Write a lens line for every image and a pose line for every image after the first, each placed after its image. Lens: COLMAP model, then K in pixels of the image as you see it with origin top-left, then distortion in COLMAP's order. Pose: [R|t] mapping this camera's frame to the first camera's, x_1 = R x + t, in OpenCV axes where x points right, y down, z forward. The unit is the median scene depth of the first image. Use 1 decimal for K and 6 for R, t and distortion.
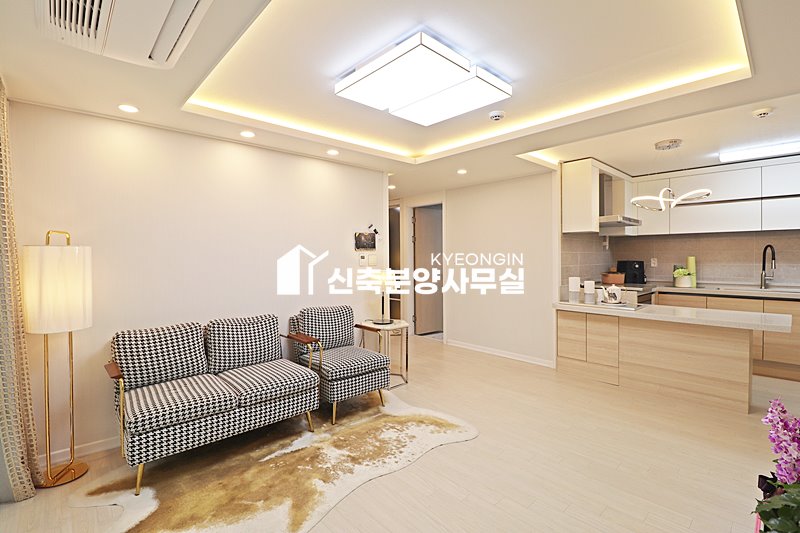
lens RADIAL K [[370.1, 0, 400.4], [0, 370.1, 261.7], [0, 0, 1]] dist [0.000681, -0.012813]
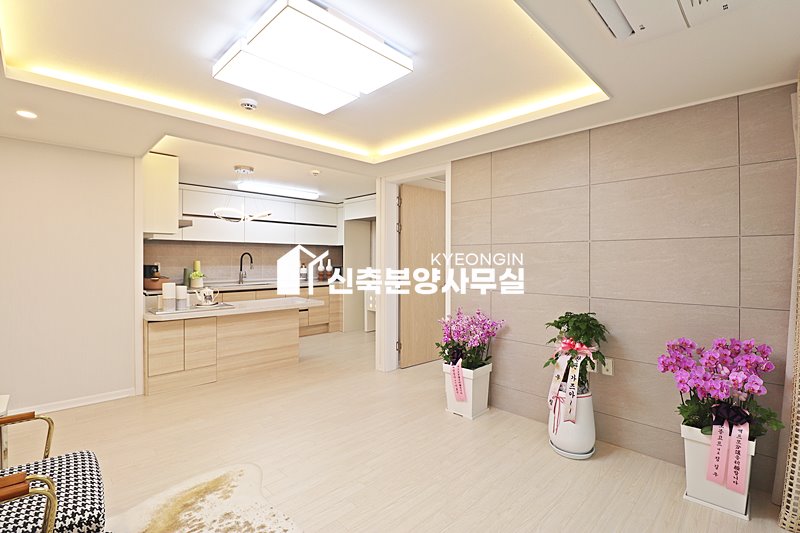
lens RADIAL K [[370.1, 0, 400.4], [0, 370.1, 261.7], [0, 0, 1]] dist [0.000681, -0.012813]
pose [[-0.036958, 0.000333, 0.999317, -0.489974], [0.010359, 0.999946, 0.000050, -0.004483], [-0.999263, 0.010354, -0.036960, 0.497883]]
